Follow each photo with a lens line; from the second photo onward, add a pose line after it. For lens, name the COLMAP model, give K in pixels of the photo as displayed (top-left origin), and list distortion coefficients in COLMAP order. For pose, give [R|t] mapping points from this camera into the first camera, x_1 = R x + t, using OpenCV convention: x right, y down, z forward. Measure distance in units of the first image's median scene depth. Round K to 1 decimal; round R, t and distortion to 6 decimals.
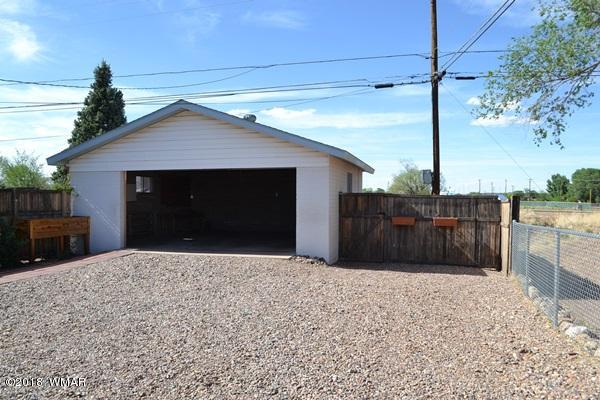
lens RADIAL K [[483.6, 0, 298.8], [0, 483.6, 203.9], [0, 0, 1]] dist [-0.079875, 0.010224]
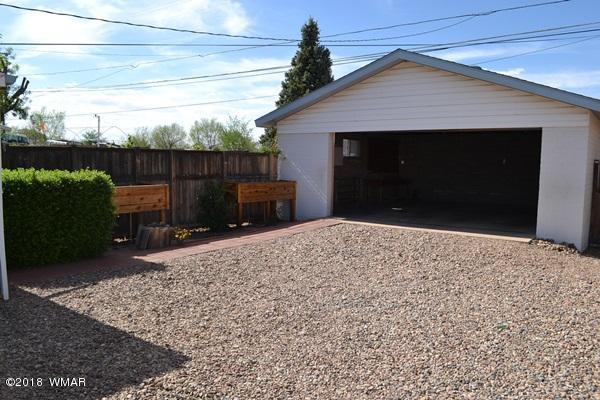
lens RADIAL K [[483.6, 0, 298.8], [0, 483.6, 203.9], [0, 0, 1]] dist [-0.079875, 0.010224]
pose [[0.920381, 0.048297, -0.388028, -0.061974], [-0.020541, 0.996944, 0.075365, -0.001116], [0.390482, -0.061394, 0.918561, 0.121975]]
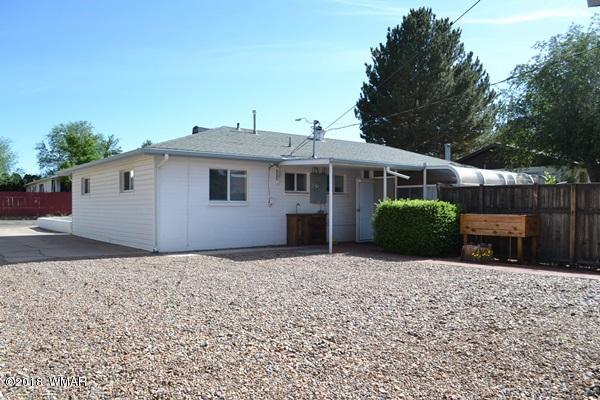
lens RADIAL K [[483.6, 0, 298.8], [0, 483.6, 203.9], [0, 0, 1]] dist [-0.079875, 0.010224]
pose [[-0.631089, -0.005244, -0.775693, 0.339912], [-0.019703, 0.999763, 0.009271, 0.010094], [0.775461, 0.021135, -0.631042, 0.942377]]
